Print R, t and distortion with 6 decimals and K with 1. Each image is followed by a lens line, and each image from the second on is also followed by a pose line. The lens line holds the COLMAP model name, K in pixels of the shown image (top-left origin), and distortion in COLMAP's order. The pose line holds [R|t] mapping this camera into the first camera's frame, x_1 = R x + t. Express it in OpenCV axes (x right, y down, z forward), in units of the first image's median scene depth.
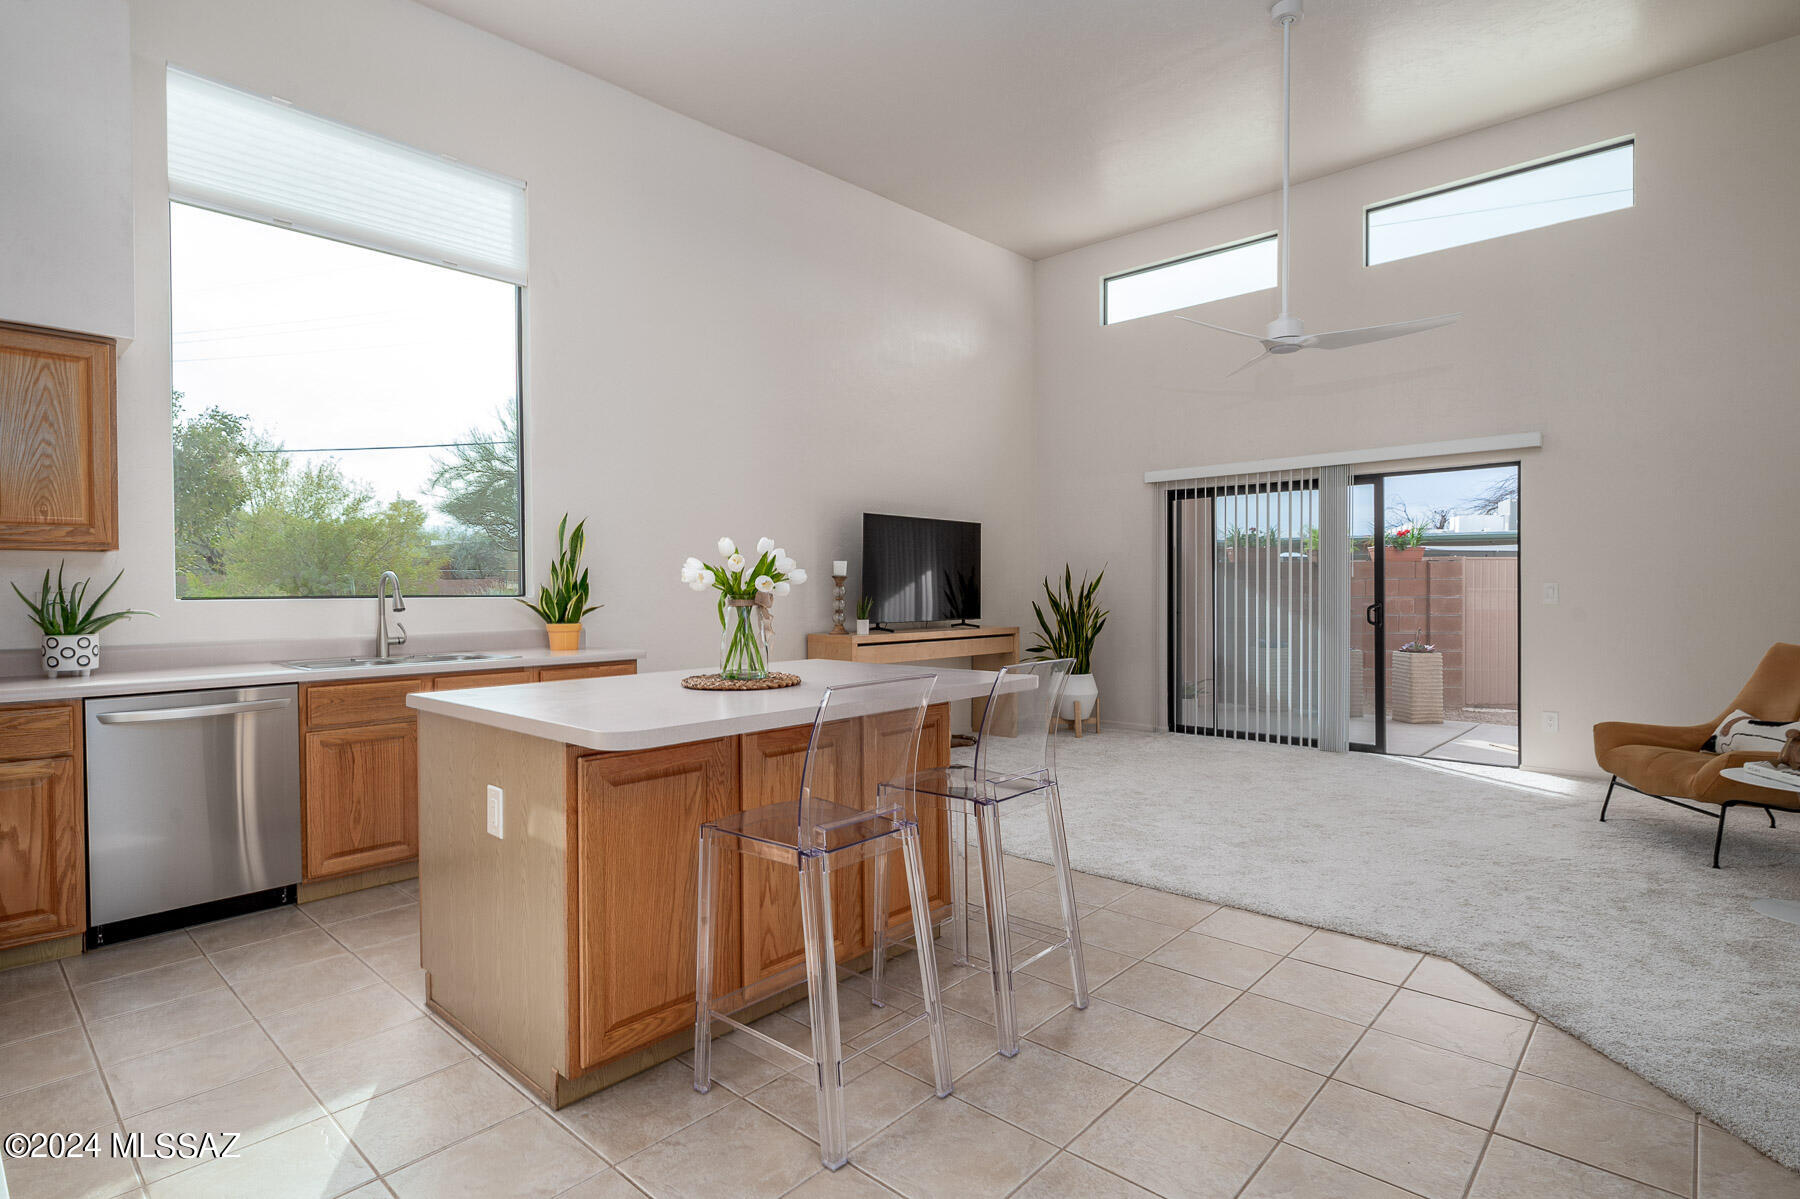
lens RADIAL K [[890.6, 0, 894.1], [0, 890.6, 599.7], [0, 0, 1]] dist [-0.007067, -0.003525]
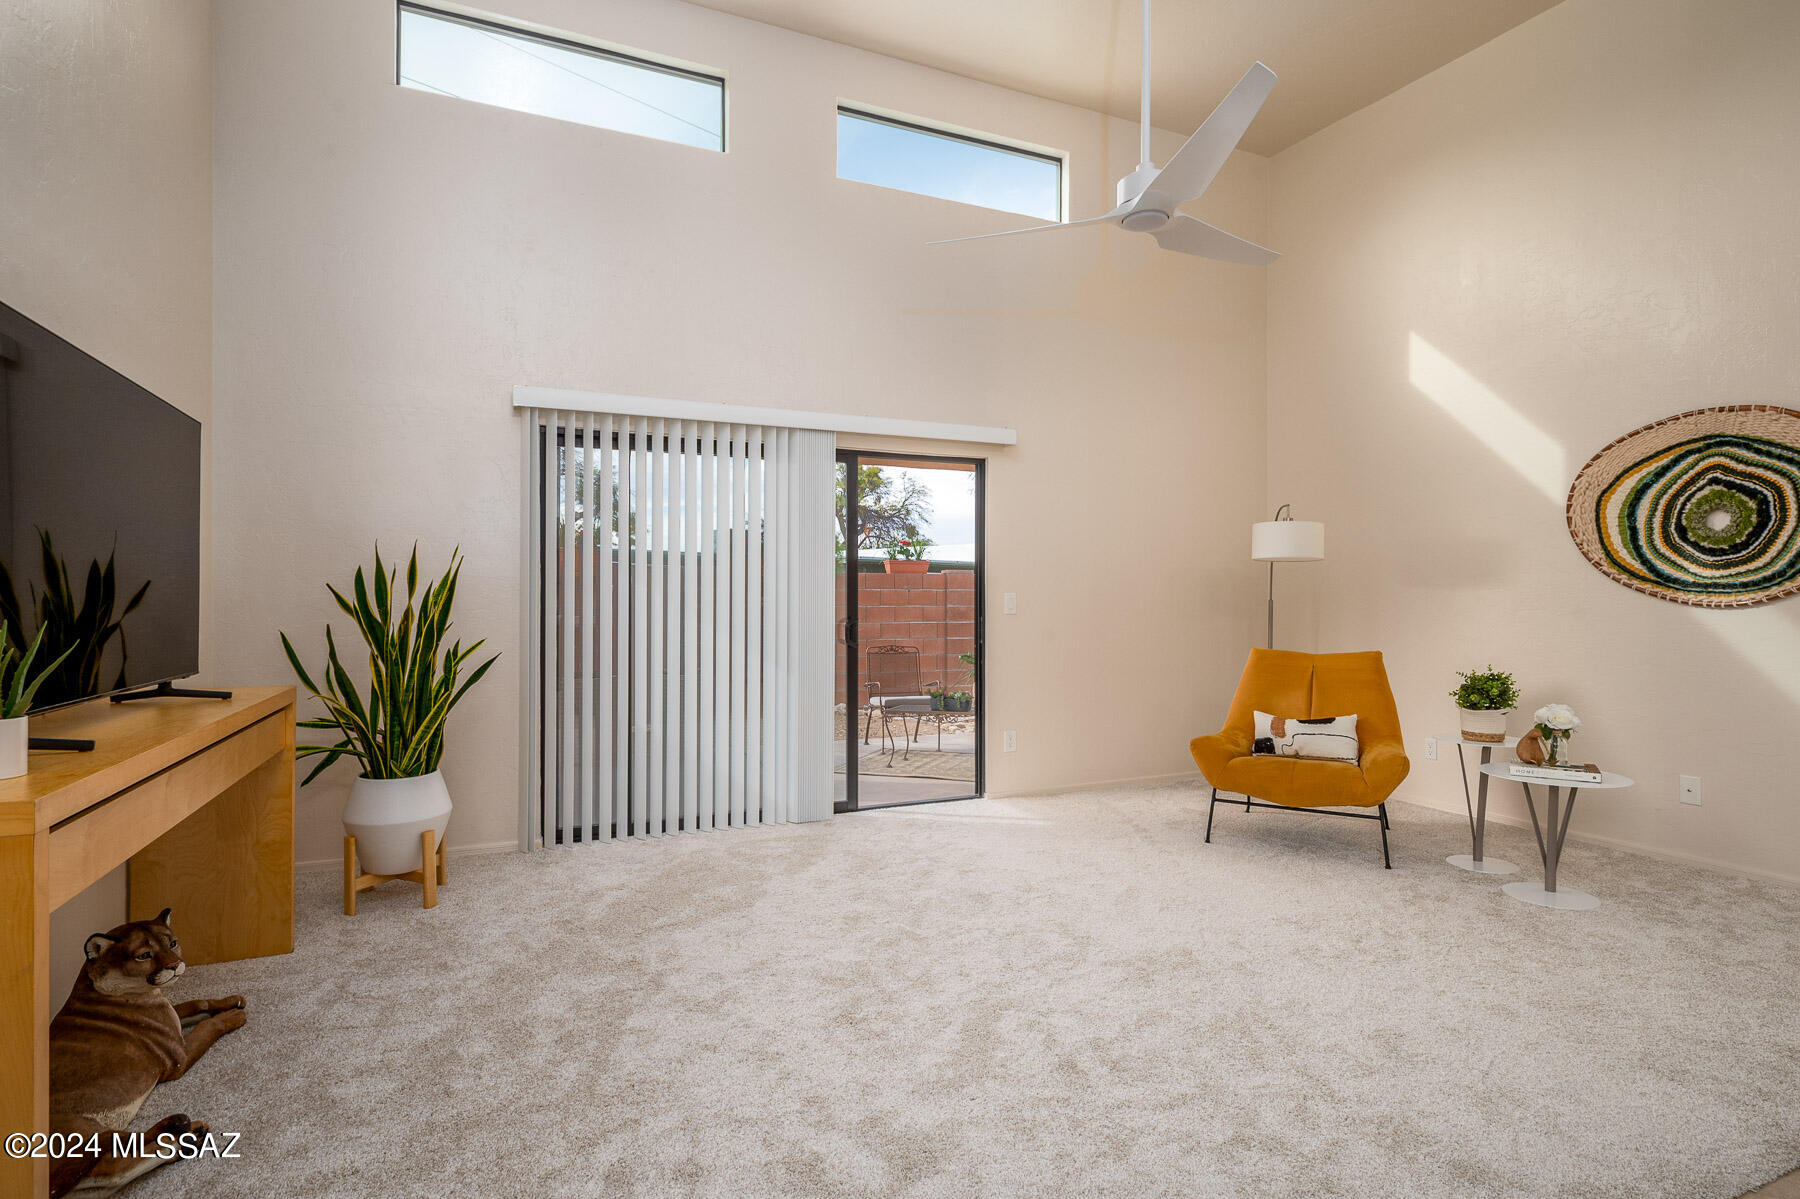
lens RADIAL K [[890.6, 0, 893.7], [0, 890.6, 612.8], [0, 0, 1]] dist [-0.007067, -0.003525]
pose [[0.397073, -0.010516, 0.917727, -0.150600], [0.008872, 0.999932, 0.007620, -0.005502], [-0.917744, 0.005116, 0.397139, 0.664197]]
